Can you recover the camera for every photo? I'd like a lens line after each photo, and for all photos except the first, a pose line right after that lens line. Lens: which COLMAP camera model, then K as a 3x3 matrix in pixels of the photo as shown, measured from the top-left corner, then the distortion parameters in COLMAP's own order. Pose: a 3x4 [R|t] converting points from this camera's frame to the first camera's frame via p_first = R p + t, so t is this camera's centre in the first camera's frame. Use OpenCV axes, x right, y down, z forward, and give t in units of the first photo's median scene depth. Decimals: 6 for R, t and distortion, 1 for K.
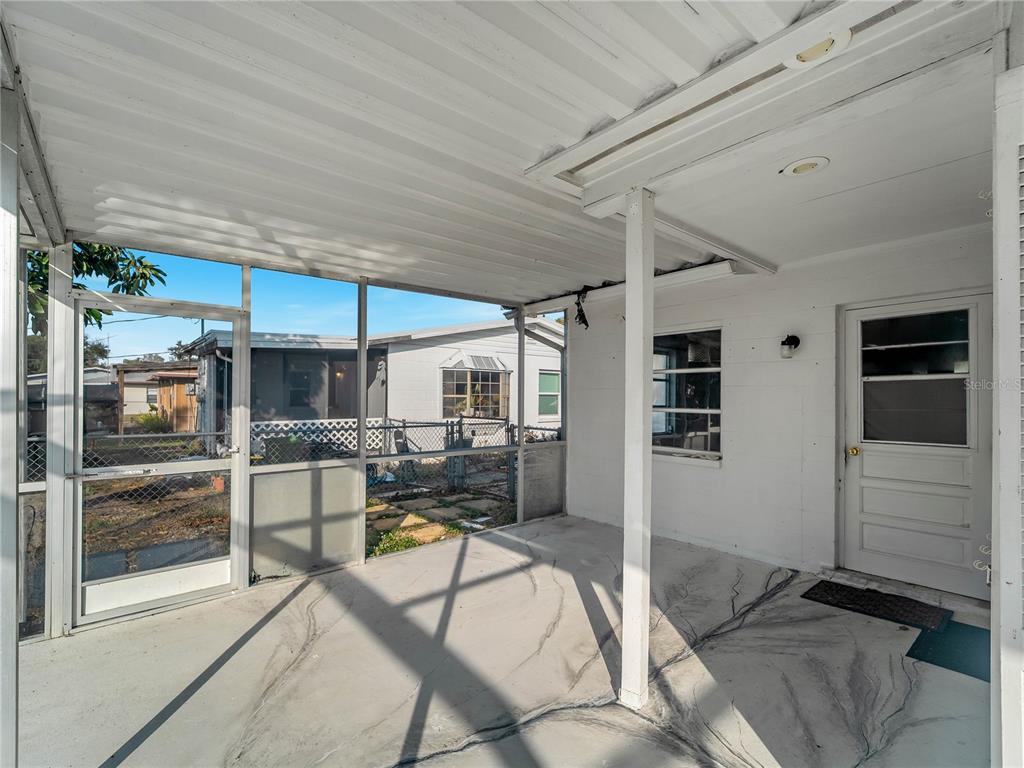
lens RADIAL K [[469.8, 0, 509.8], [0, 469.8, 392.2], [0, 0, 1]] dist [0.000476, -0.000173]
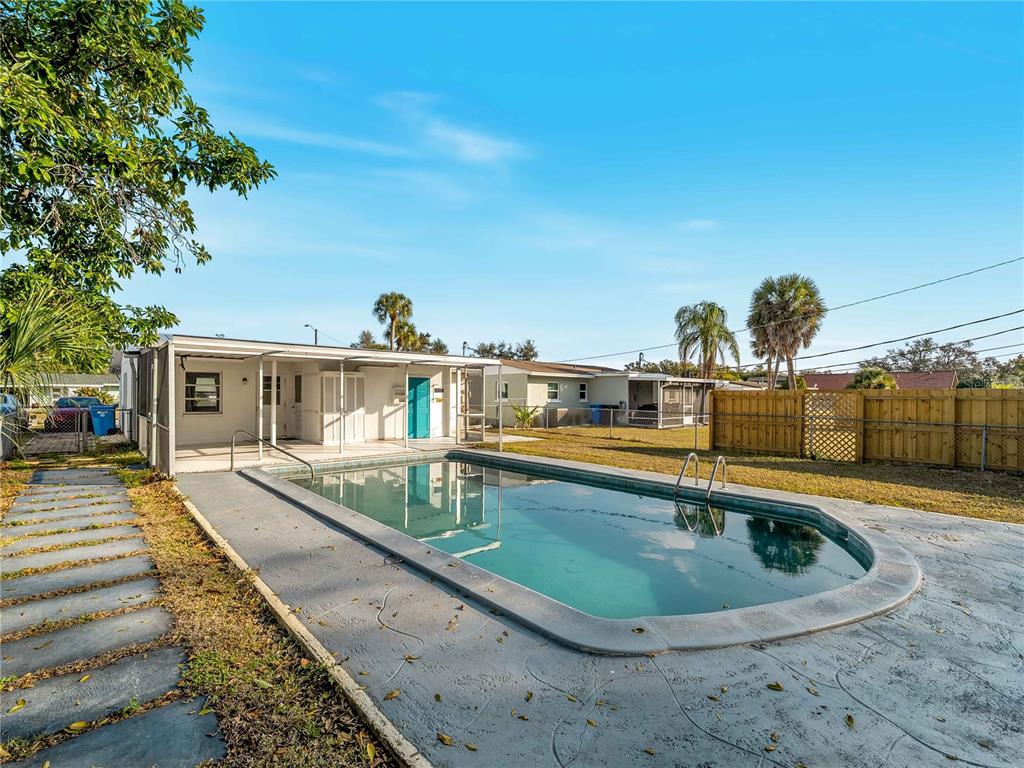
lens RADIAL K [[469.8, 0, 509.8], [0, 469.8, 392.2], [0, 0, 1]] dist [0.000476, -0.000173]
pose [[-0.032430, -0.003792, 0.999467, -3.421322], [-0.023229, 0.999726, 0.003039, -0.071259], [-0.999204, -0.023118, -0.032510, -1.054200]]
